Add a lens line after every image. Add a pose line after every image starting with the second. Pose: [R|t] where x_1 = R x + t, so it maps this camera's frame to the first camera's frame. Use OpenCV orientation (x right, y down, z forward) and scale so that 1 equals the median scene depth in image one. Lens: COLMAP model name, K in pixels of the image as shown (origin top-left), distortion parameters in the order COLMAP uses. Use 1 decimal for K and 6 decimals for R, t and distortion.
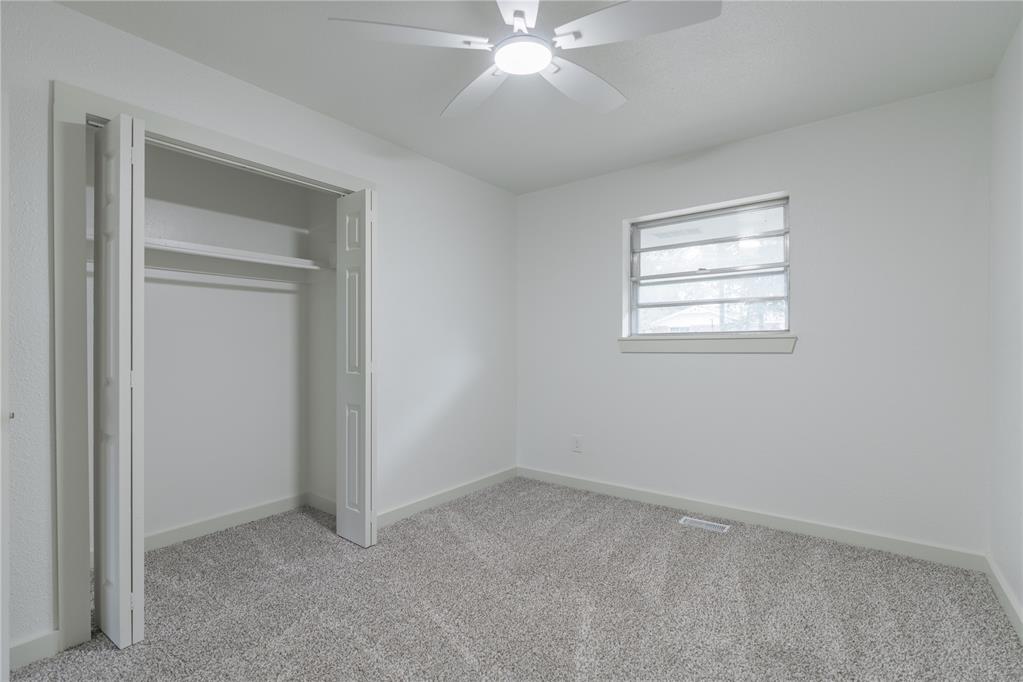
lens RADIAL K [[464.9, 0, 512.8], [0, 464.9, 340.9], [0, 0, 1]] dist [-0.002393, -0.000335]
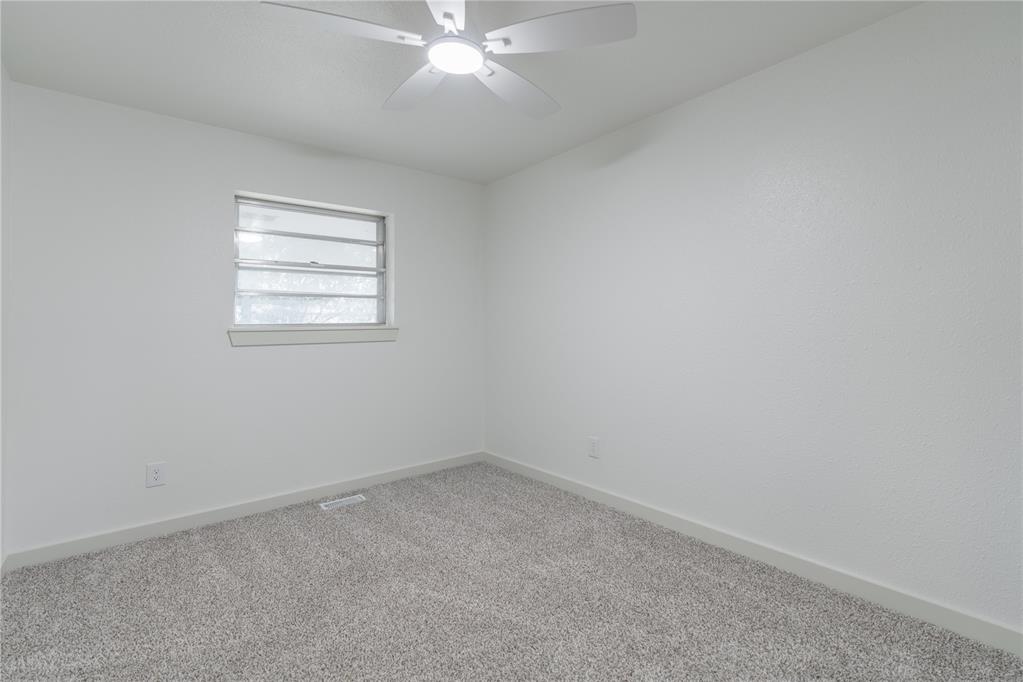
lens RADIAL K [[464.9, 0, 512.8], [0, 464.9, 340.9], [0, 0, 1]] dist [-0.002393, -0.000335]
pose [[0.238463, -0.020414, 0.970937, -0.652250], [0.011582, 0.999768, 0.018175, 0.007350], [-0.971082, 0.006911, 0.238644, 0.436048]]
